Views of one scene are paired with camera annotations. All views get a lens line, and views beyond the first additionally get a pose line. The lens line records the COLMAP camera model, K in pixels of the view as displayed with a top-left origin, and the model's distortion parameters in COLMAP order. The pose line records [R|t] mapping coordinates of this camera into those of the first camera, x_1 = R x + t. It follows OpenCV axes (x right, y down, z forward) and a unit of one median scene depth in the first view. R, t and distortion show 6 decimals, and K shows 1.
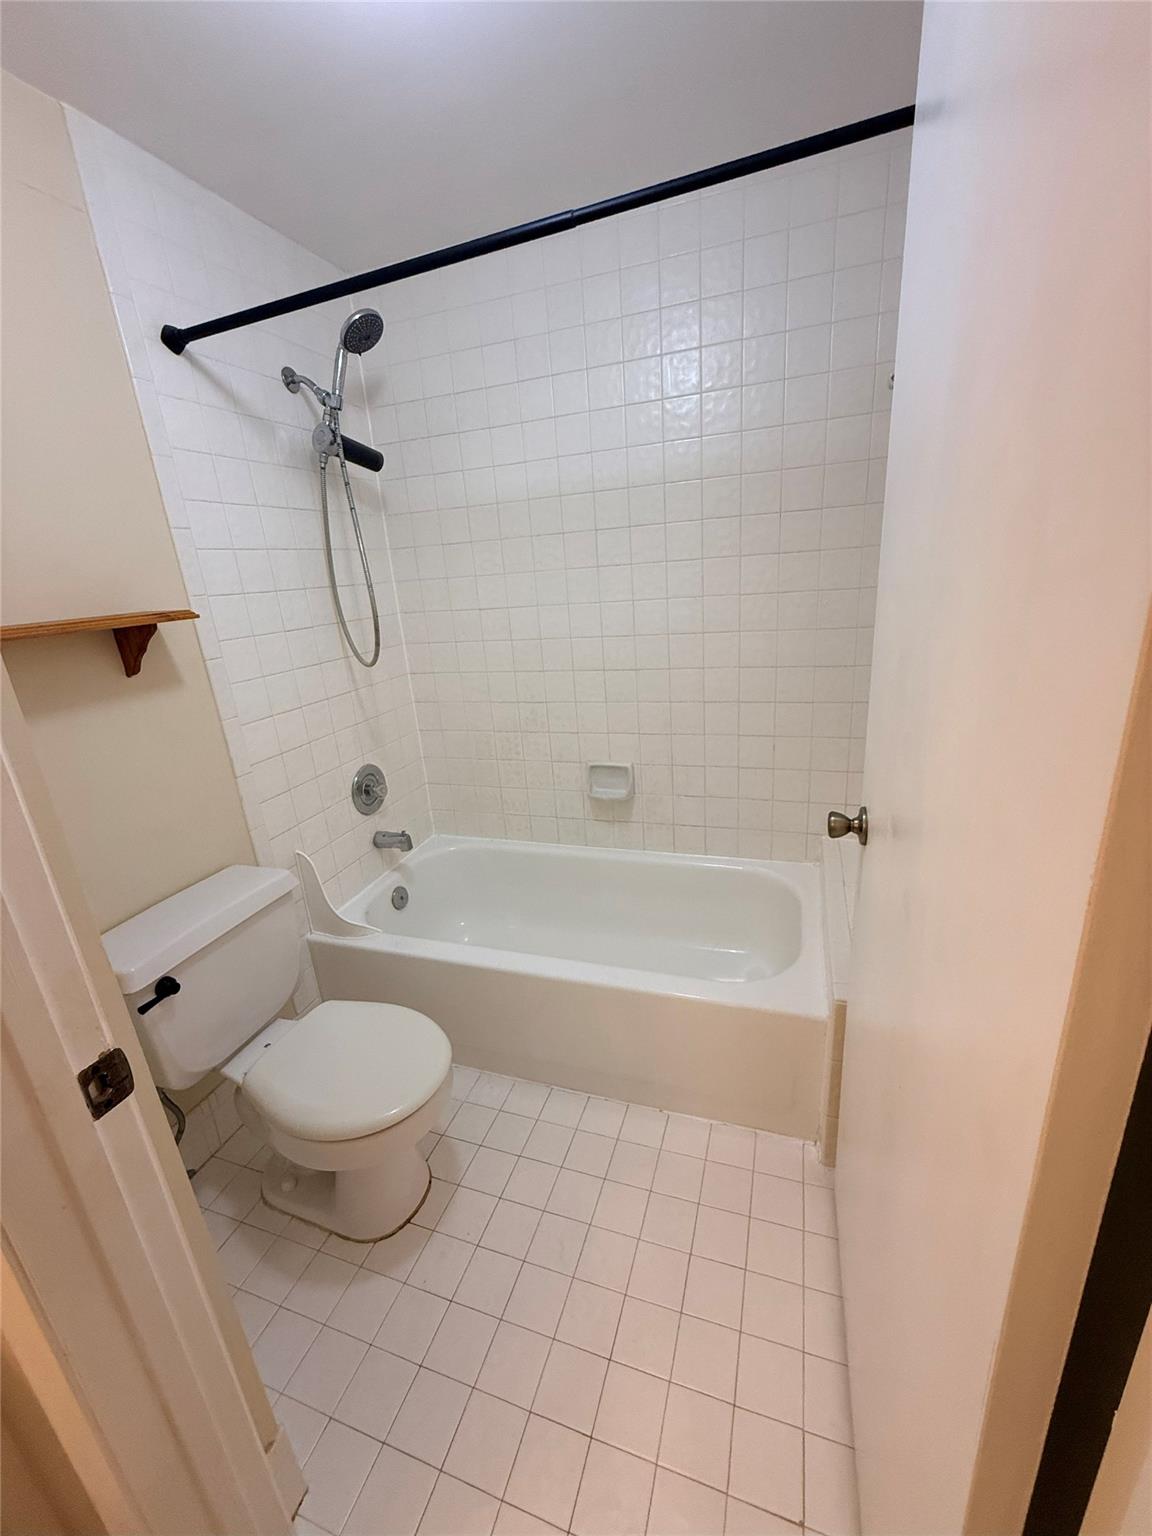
lens RADIAL K [[615.9, 0, 576.0], [0, 615.9, 768.0], [0, 0, 1]] dist [0.000500, 0.000119]
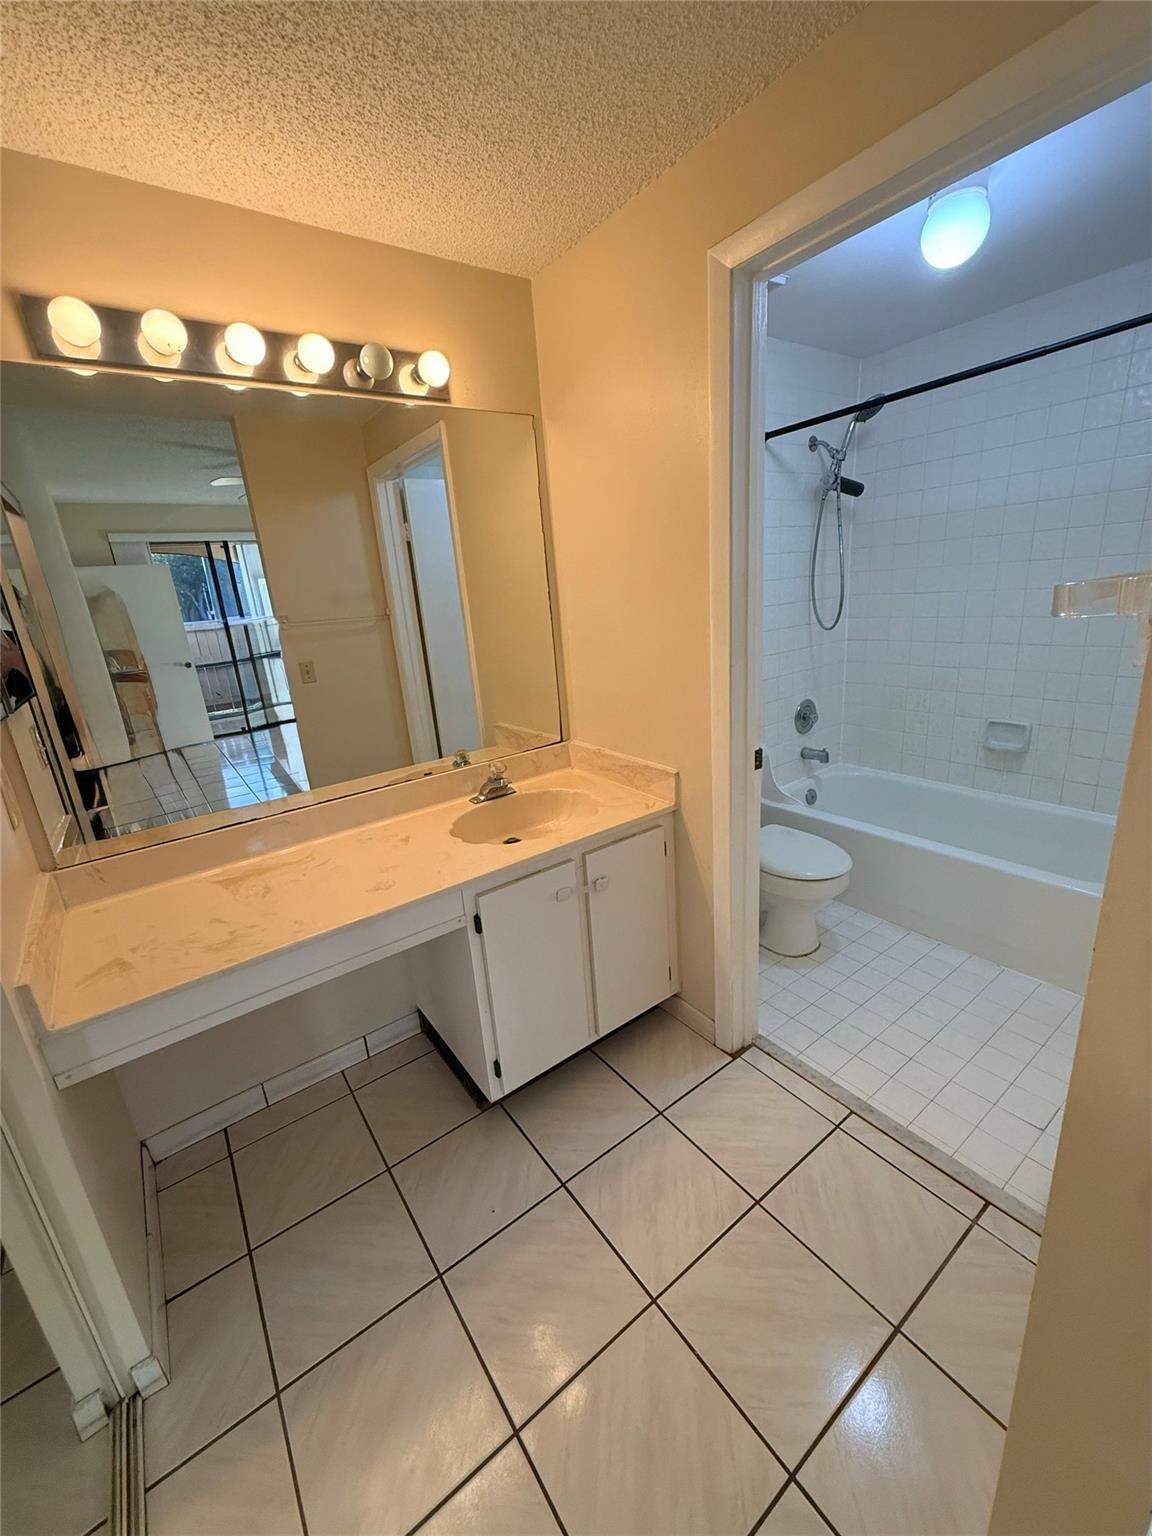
lens RADIAL K [[605.5, 0, 578.3], [0, 605.5, 766.9], [0, 0, 1]] dist [-0.006262, -0.000044]
pose [[0.822447, 0.173979, -0.541584, 0.016118], [-0.159051, 0.984440, 0.074707, 0.131579], [0.546154, 0.024697, 0.837321, -0.487274]]
